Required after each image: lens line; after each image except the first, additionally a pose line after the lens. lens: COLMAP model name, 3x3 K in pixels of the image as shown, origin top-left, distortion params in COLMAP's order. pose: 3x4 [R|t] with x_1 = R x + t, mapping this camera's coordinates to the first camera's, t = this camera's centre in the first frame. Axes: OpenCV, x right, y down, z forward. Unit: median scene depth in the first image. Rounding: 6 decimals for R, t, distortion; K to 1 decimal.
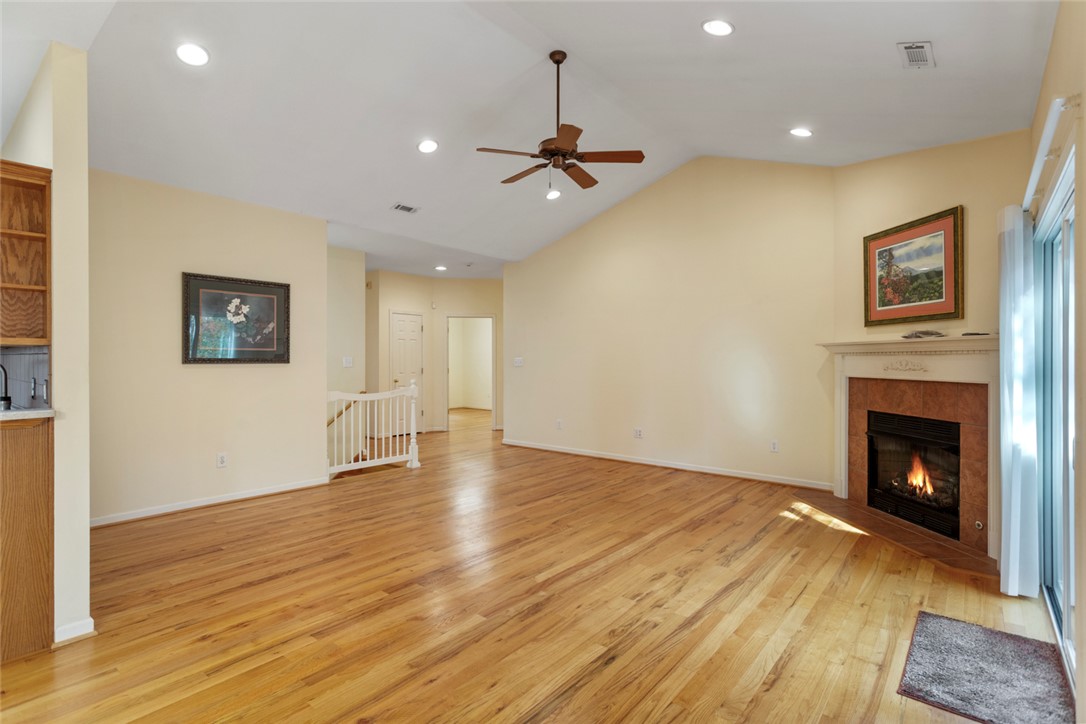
lens RADIAL K [[519.1, 0, 545.9], [0, 519.1, 359.4], [0, 0, 1]] dist [0.001186, 0.000770]
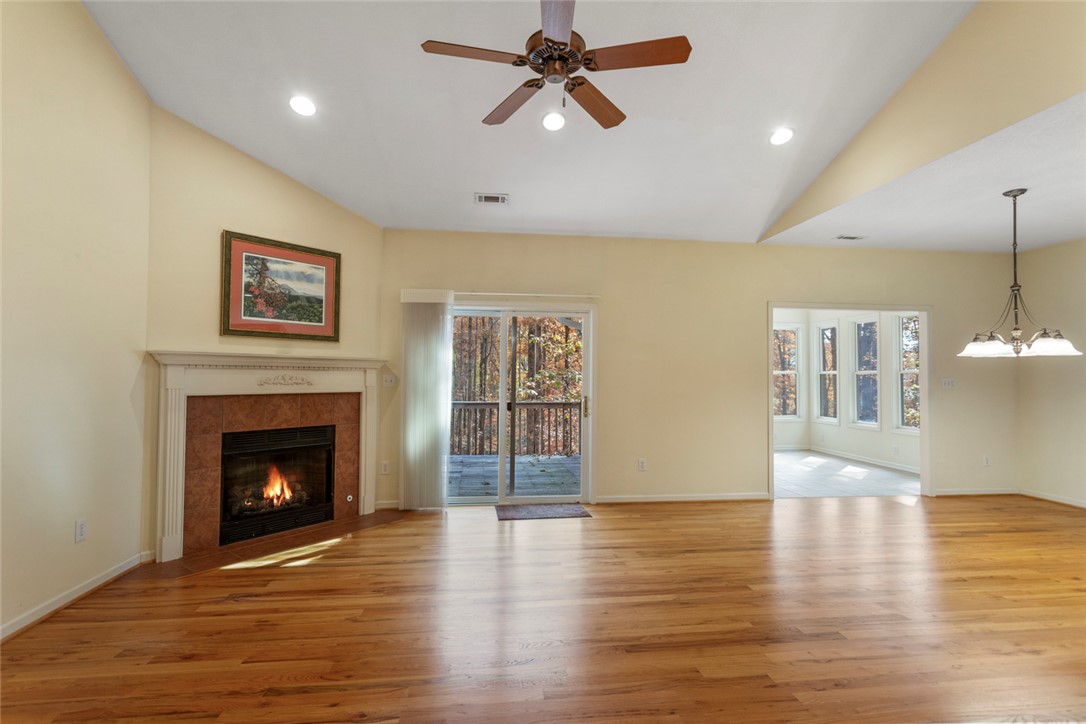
lens RADIAL K [[521.5, 0, 537.1], [0, 521.5, 363.3], [0, 0, 1]] dist [-0.000333, 0.000515]
pose [[-0.721033, 0.012016, 0.692796, -0.388049], [-0.006674, 0.999683, -0.024285, 0.000668], [-0.692868, -0.022134, -0.720724, 1.409189]]
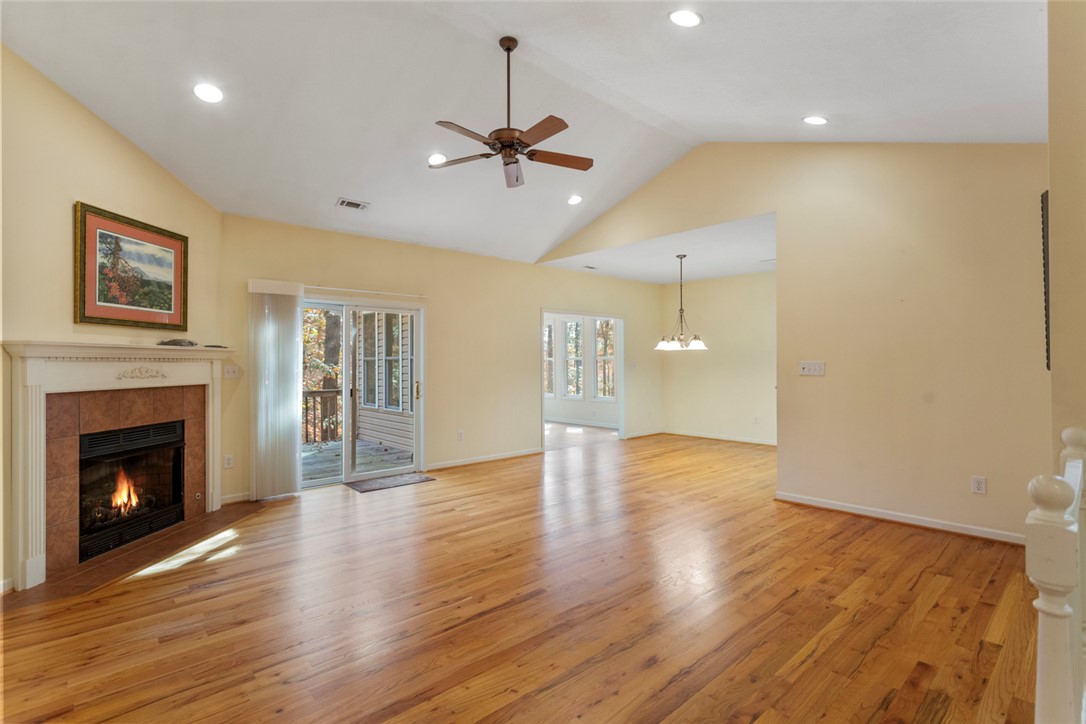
lens RADIAL K [[519.1, 0, 545.9], [0, 519.1, 359.4], [0, 0, 1]] dist [0.001186, 0.000770]
pose [[-0.989198, 0.006060, 0.146458, -0.170757], [0.005227, 0.999968, -0.006067, -0.002933], [-0.146490, -0.005236, -0.989198, 1.833092]]
